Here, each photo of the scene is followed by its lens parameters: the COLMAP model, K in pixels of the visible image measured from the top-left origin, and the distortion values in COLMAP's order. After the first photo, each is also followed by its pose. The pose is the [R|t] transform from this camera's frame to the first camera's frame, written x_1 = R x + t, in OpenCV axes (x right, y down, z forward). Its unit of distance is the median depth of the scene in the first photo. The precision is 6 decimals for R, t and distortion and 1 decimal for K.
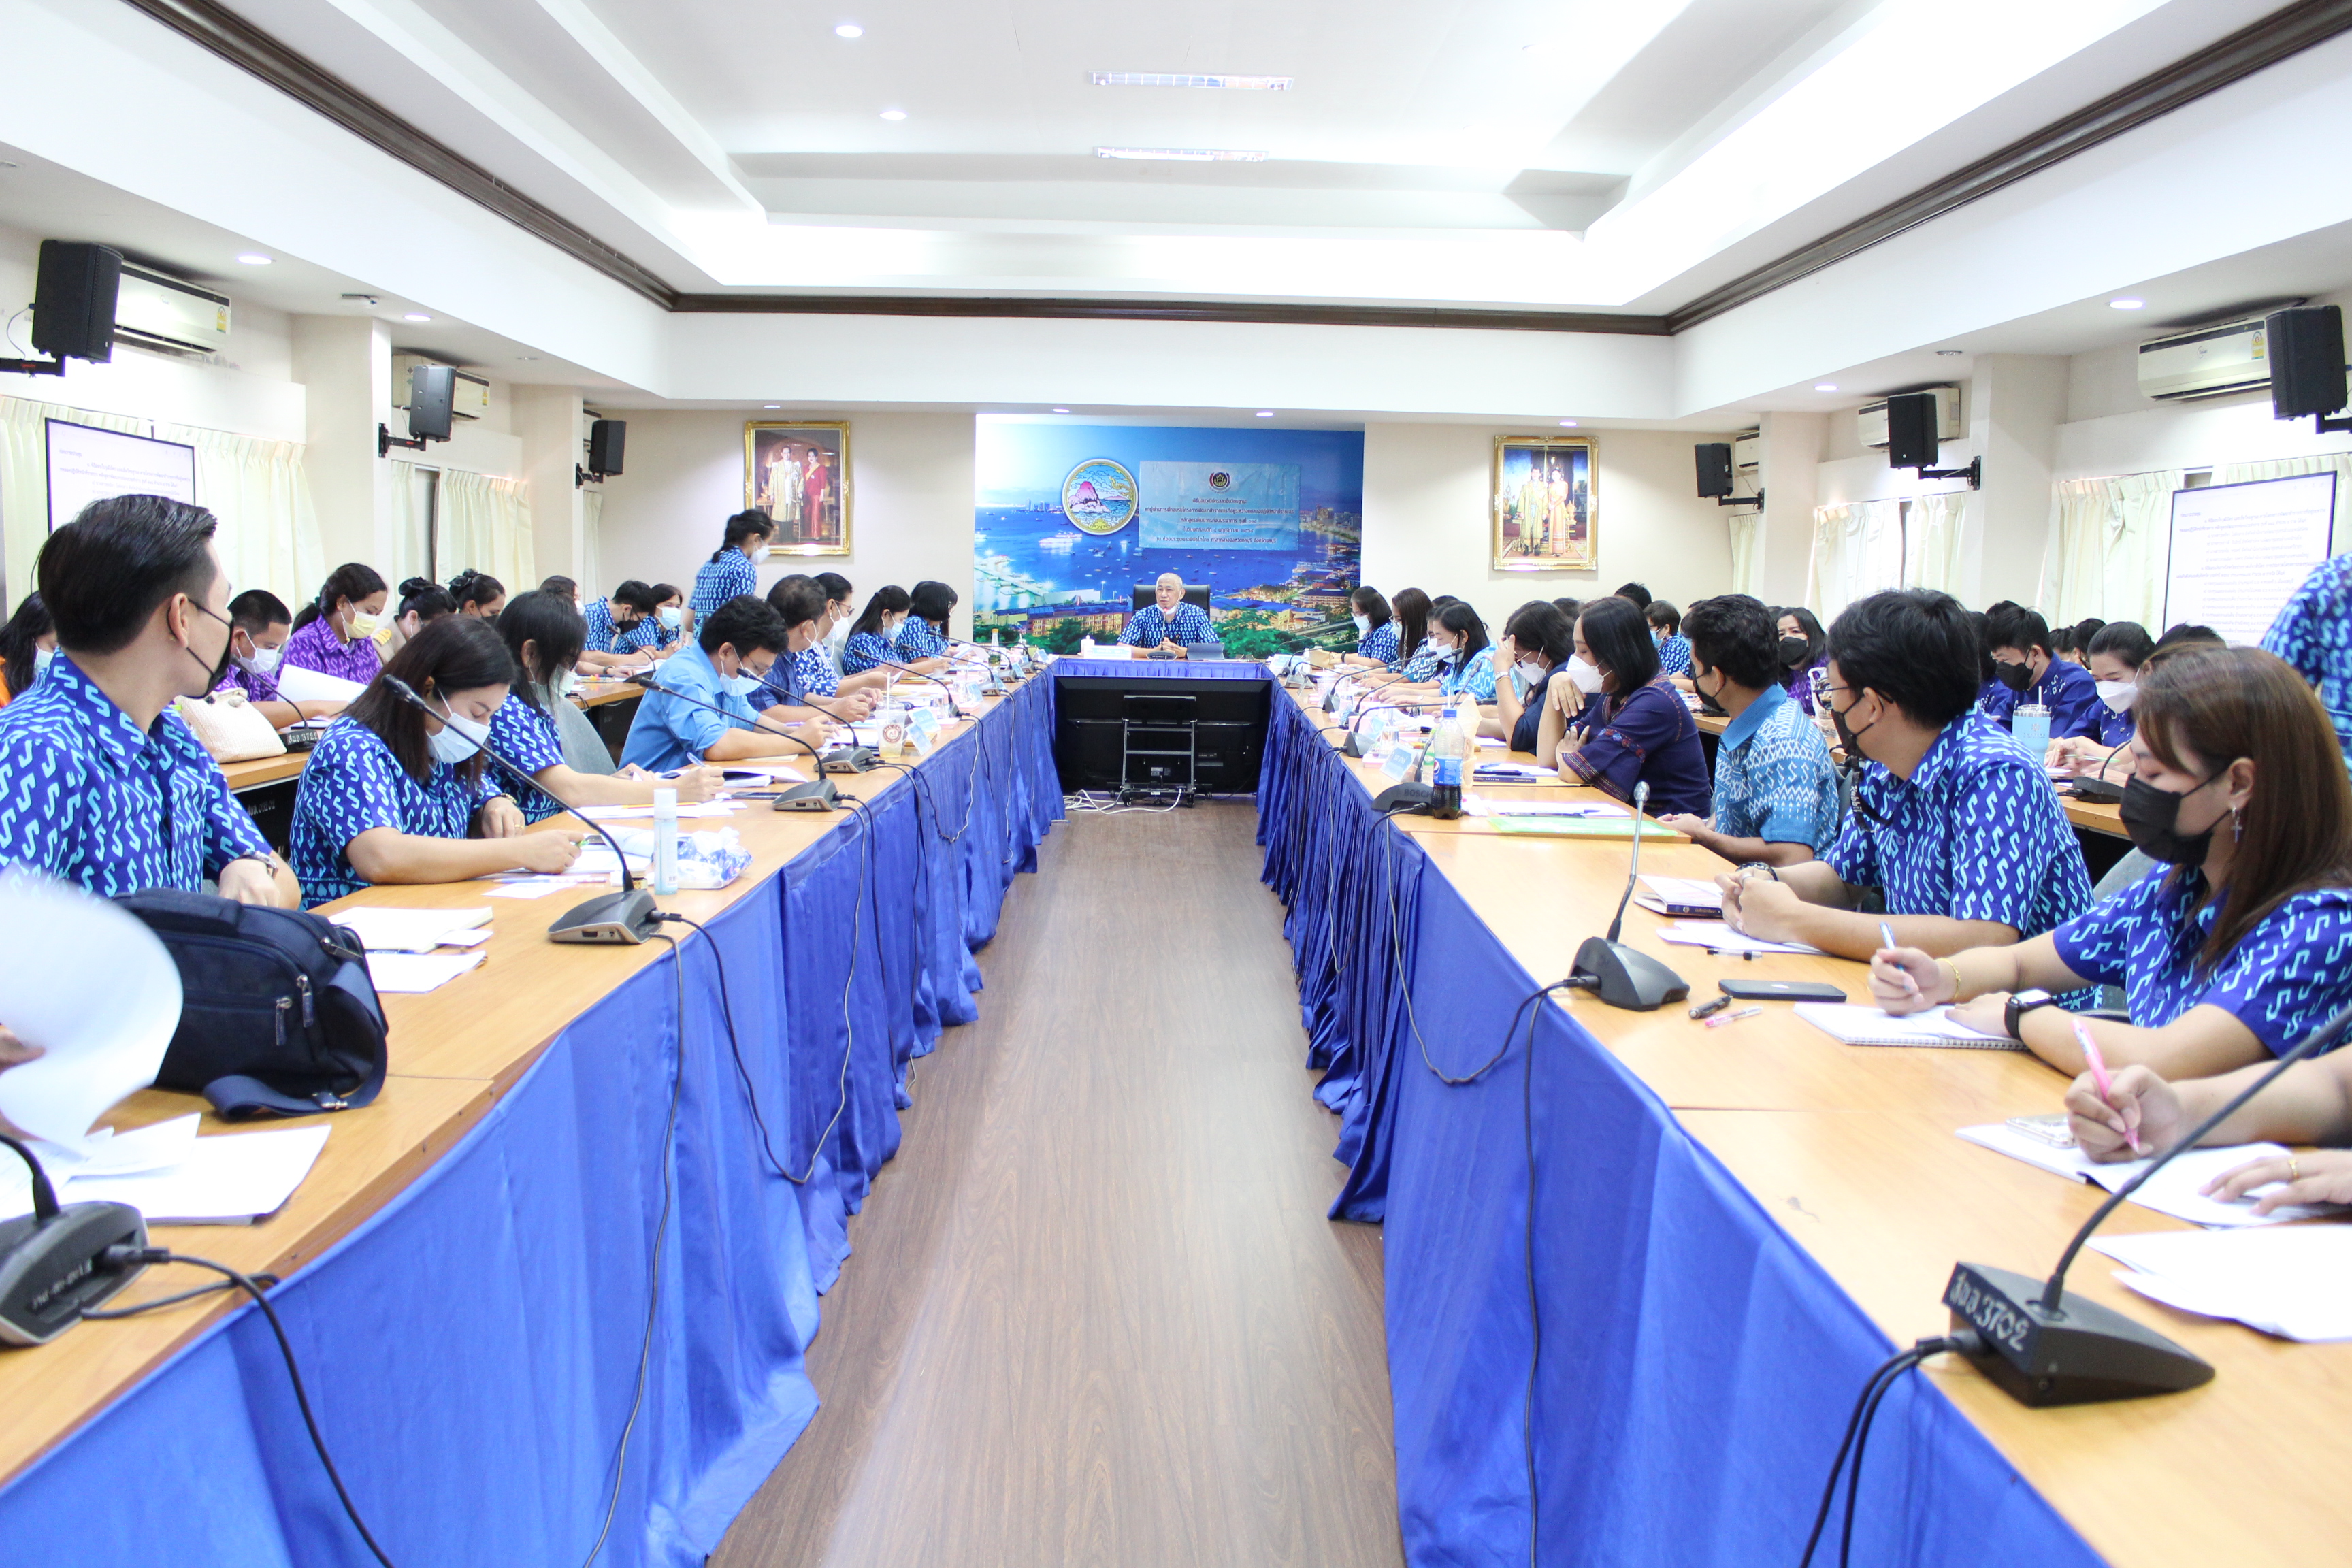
lens RADIAL K [[1973.3, 0, 1172.2], [0, 1973.3, 813.0], [0, 0, 1]] dist [-0.160078, 0.143414]
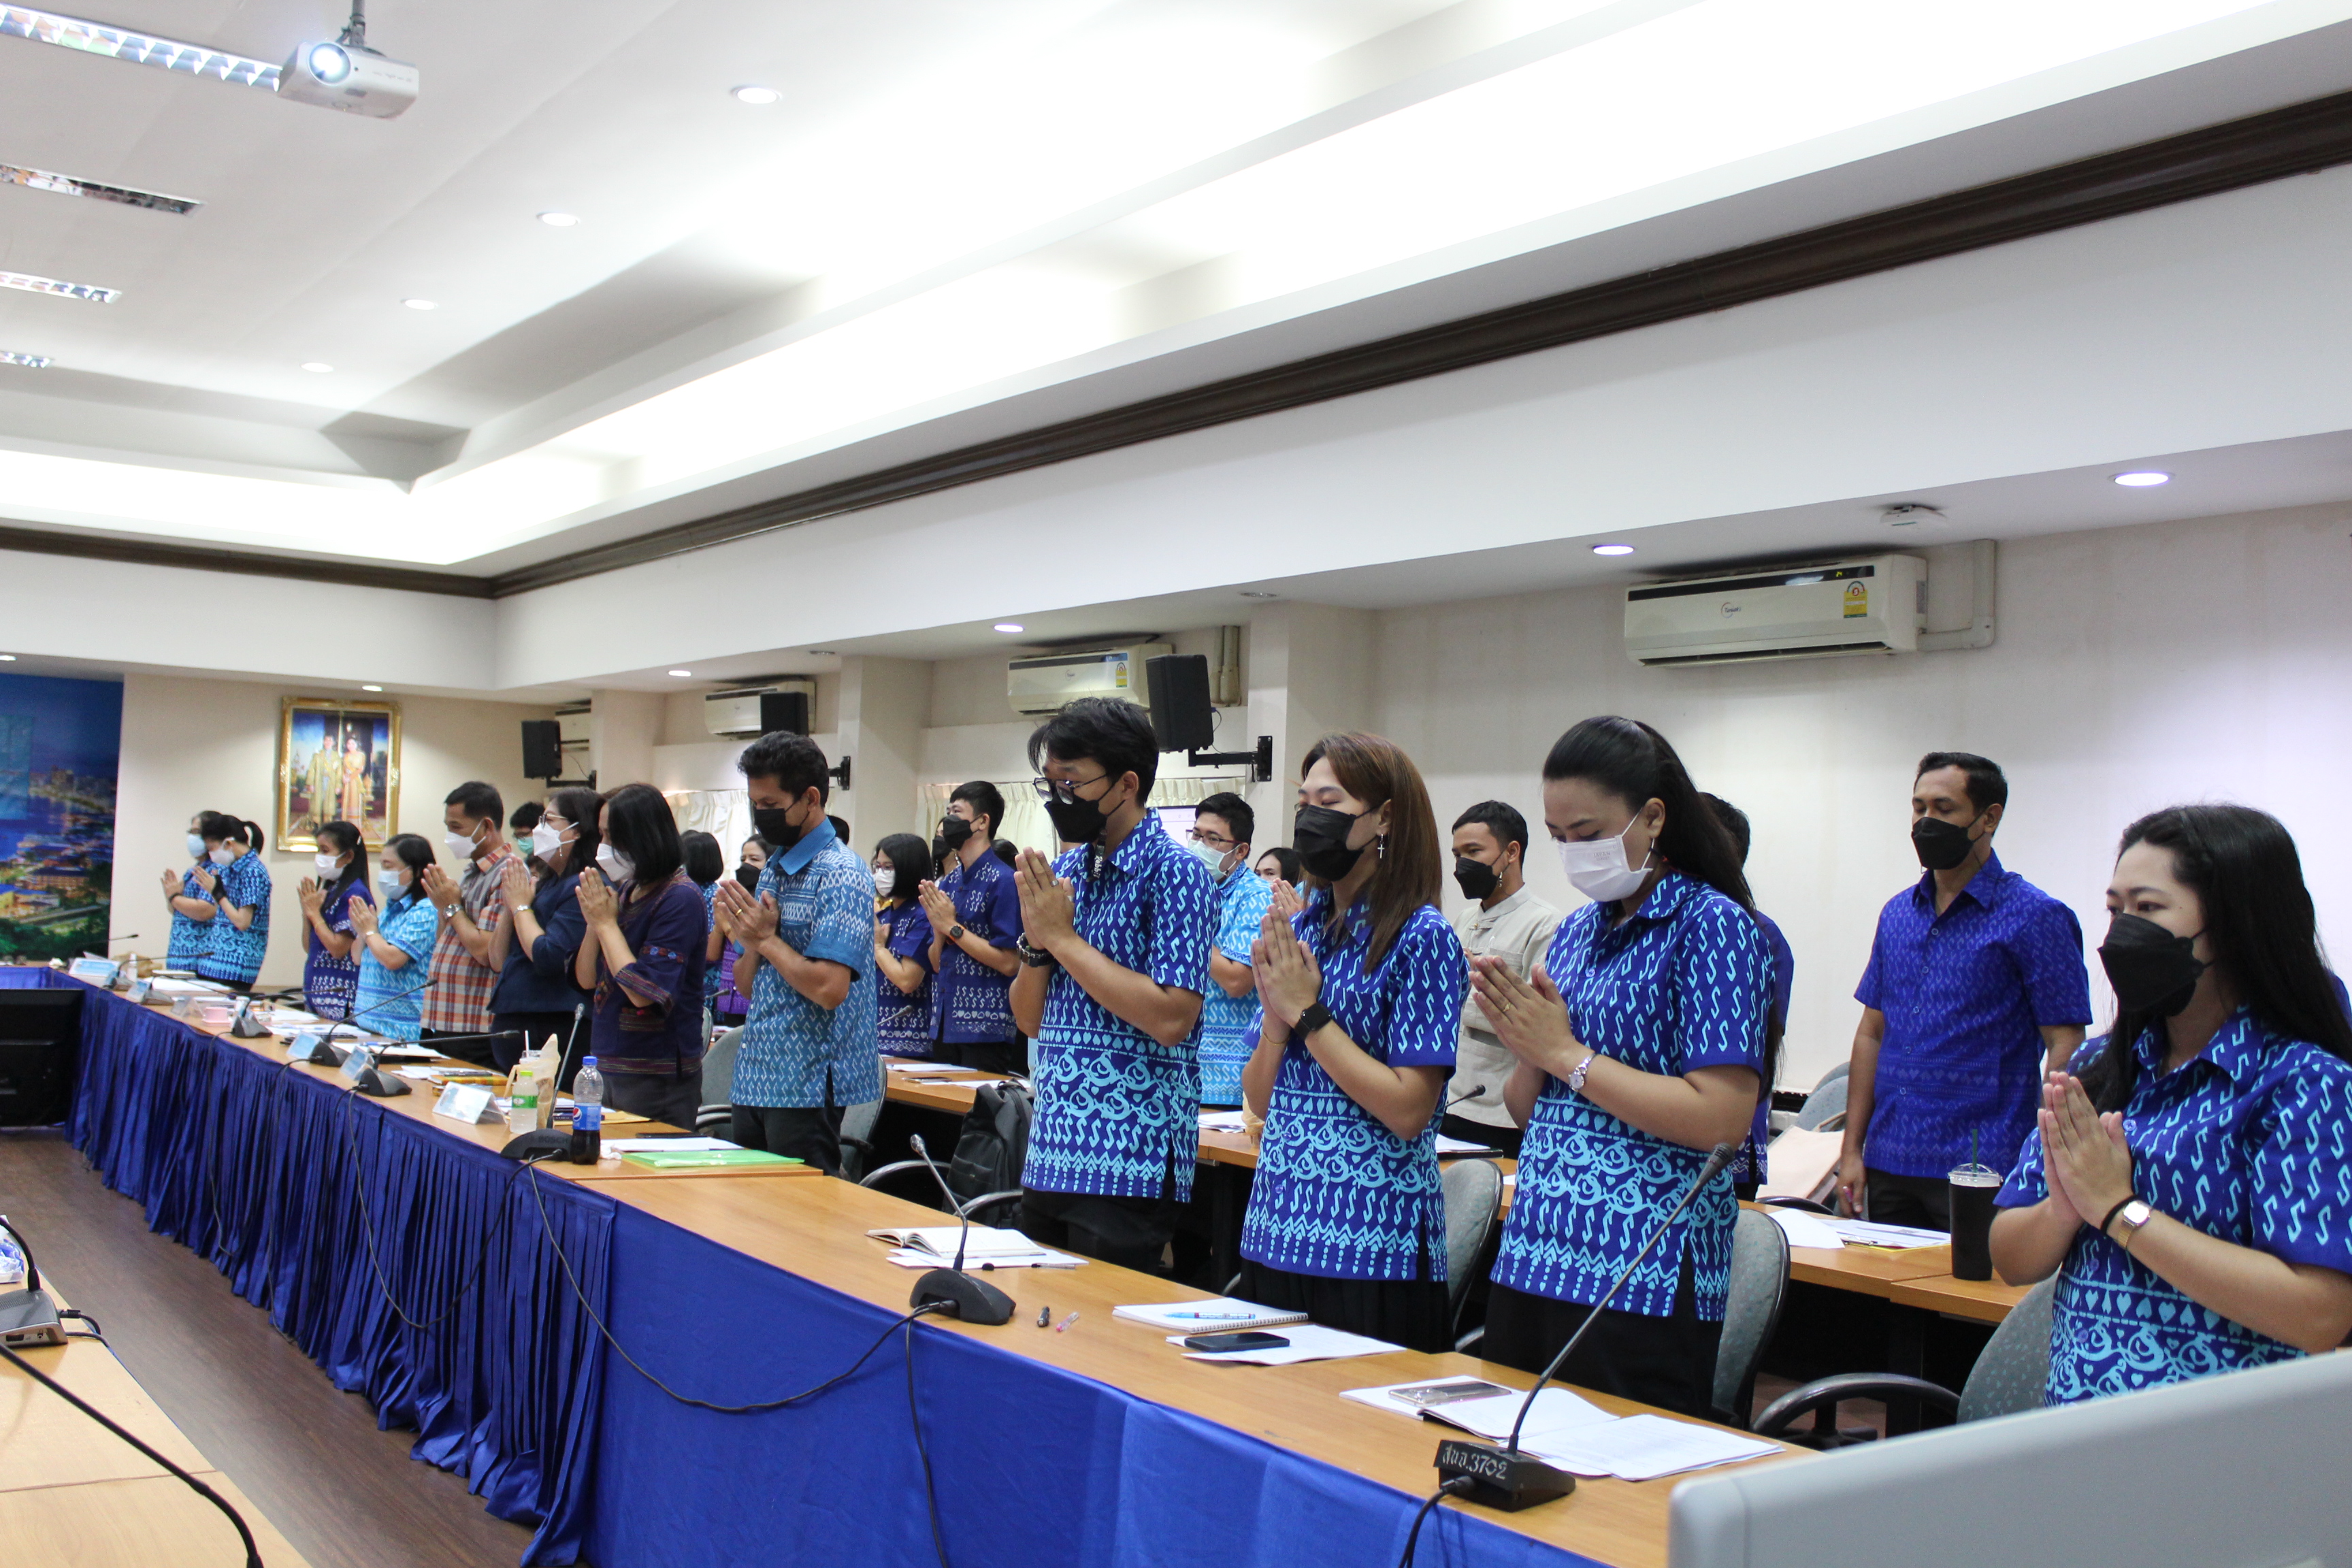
lens RADIAL K [[2299.8, 0, 1133.4], [0, 2299.8, 785.3], [0, 0, 1]] dist [-0.065231, 0.000000]
pose [[0.836744, 0.037193, 0.546330, -0.071660], [0.040411, 0.990776, -0.129343, -0.006784], [-0.546101, 0.130305, 0.827523, -0.045471]]
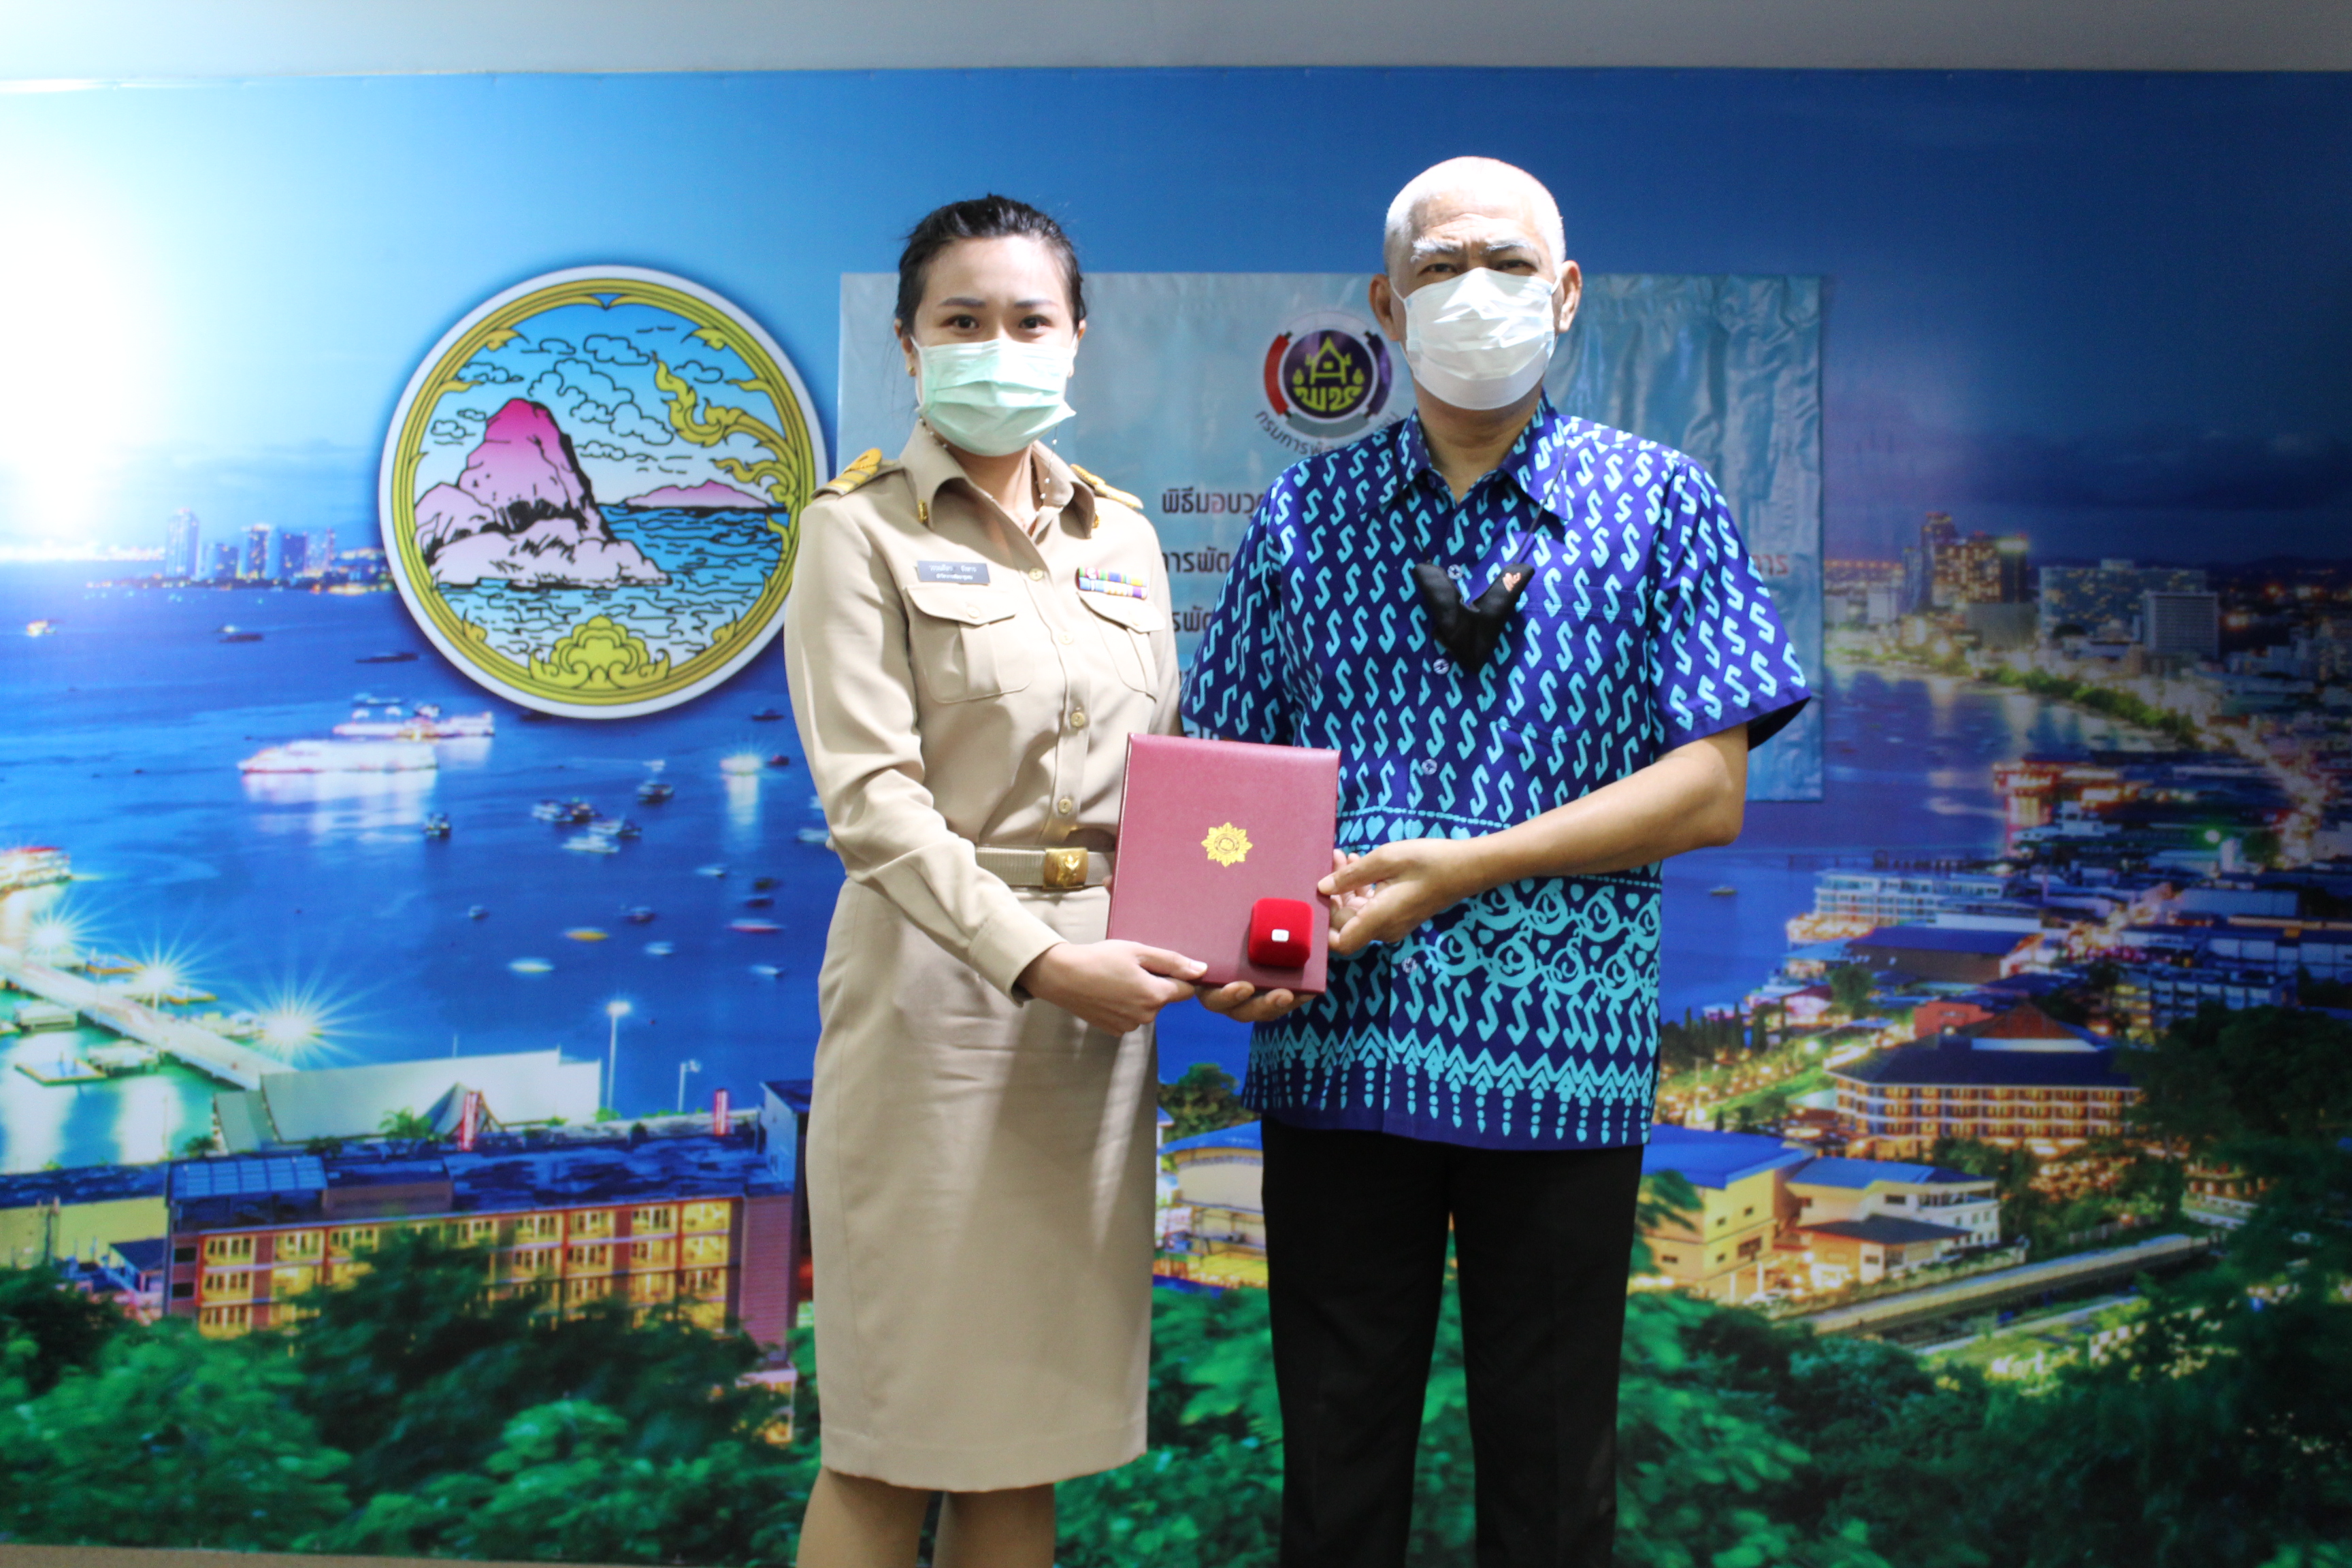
lens RADIAL K [[3026.5, 0, 1192.4], [0, 3026.5, 784.8], [0, 0, 1]] dist [-0.076331, 0.000000]
pose [[0.997404, -0.010770, -0.071197, 0.032651], [-0.000738, 0.987171, -0.159664, -0.102321], [0.072003, 0.159302, 0.984601, 0.807112]]
